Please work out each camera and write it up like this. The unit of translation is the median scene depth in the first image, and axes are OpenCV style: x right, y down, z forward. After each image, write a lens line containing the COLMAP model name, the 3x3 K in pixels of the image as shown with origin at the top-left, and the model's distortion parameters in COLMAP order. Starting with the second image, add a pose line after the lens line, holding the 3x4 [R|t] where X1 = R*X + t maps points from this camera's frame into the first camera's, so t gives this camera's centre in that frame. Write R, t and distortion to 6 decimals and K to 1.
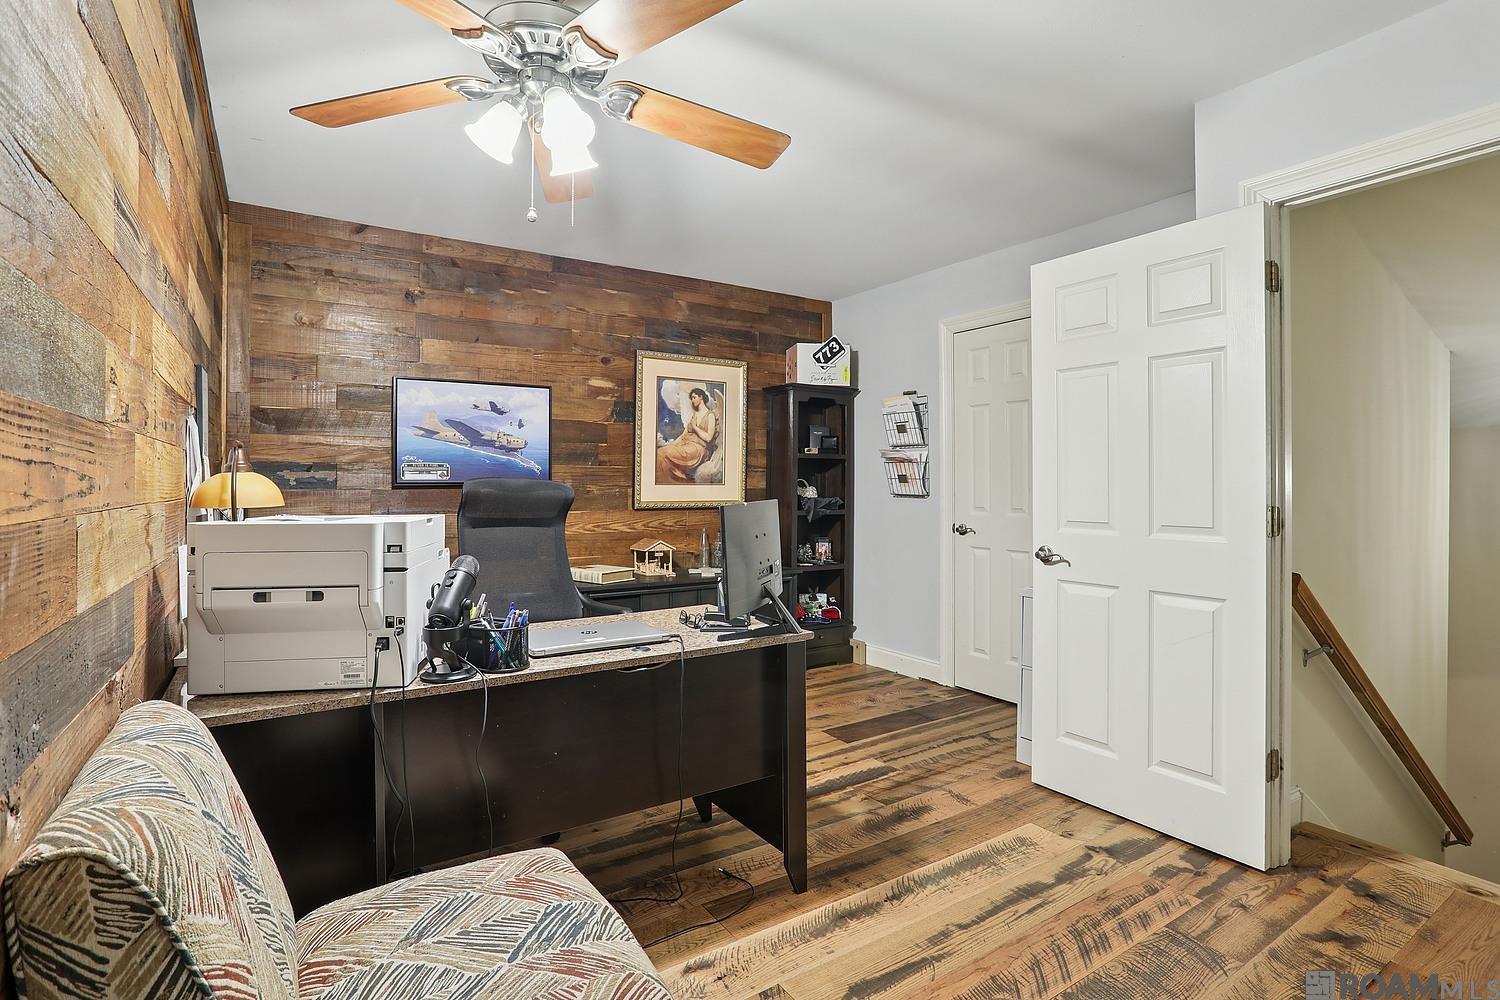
lens RADIAL K [[733.6, 0, 752.0], [0, 733.6, 492.6], [0, 0, 1]] dist [-0.049824, 0.022832]
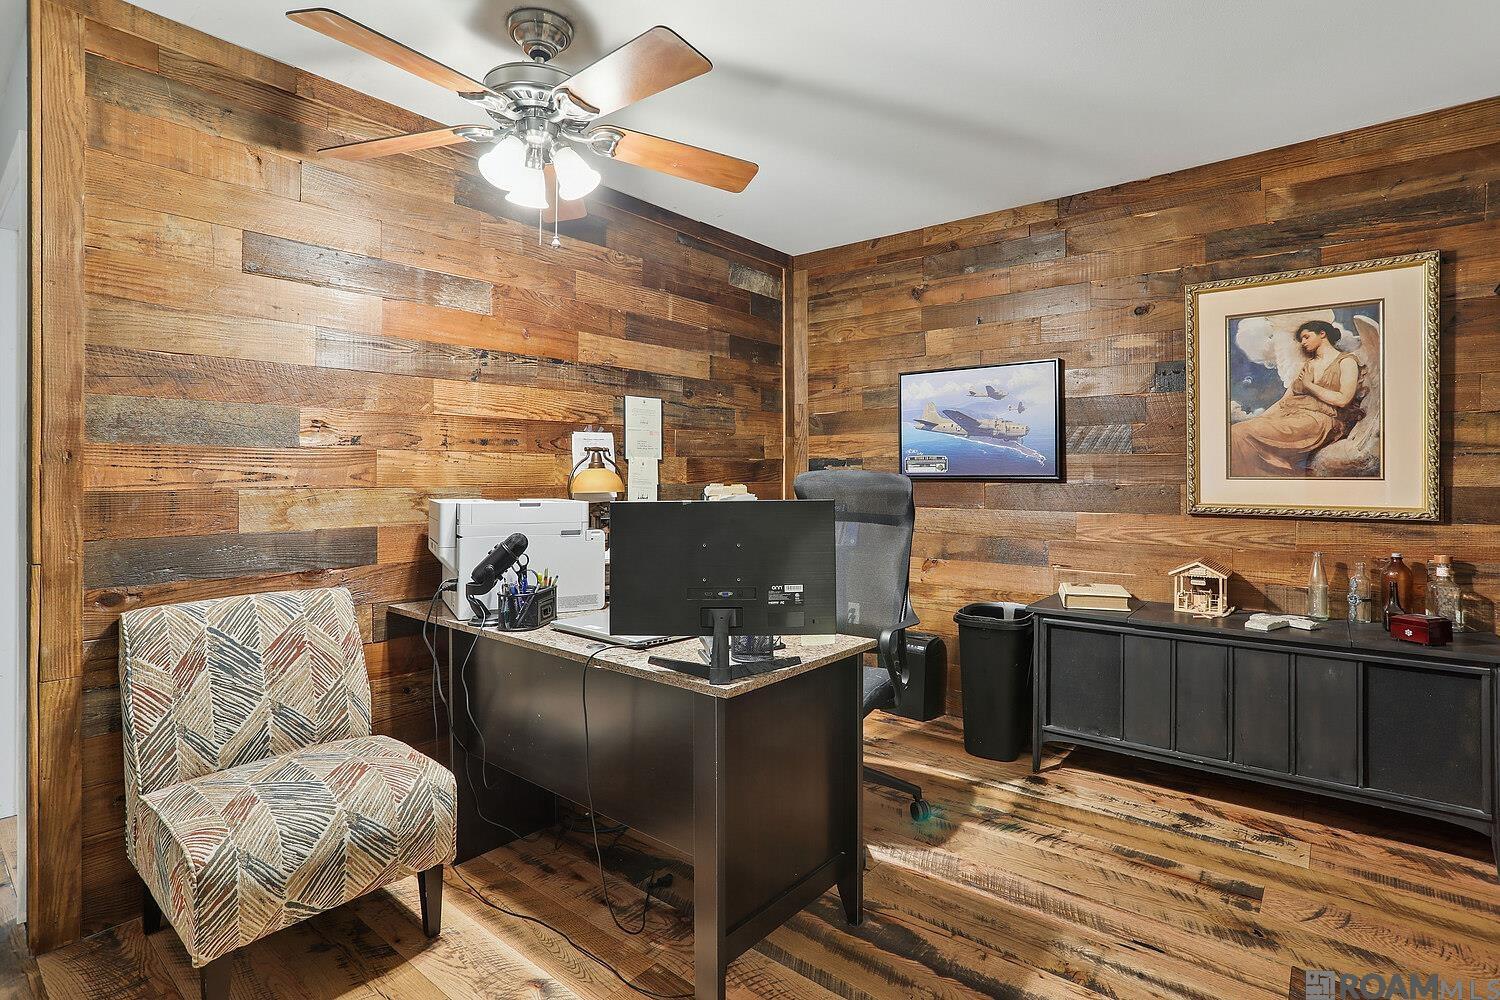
lens RADIAL K [[733.6, 0, 750.3], [0, 733.6, 491.6], [0, 0, 1]] dist [-0.049824, 0.022832]
pose [[0.309162, 0.020151, -0.950796, 0.361301], [-0.012000, 0.999779, 0.017287, -0.005122], [0.950934, 0.006066, 0.309336, 0.383004]]
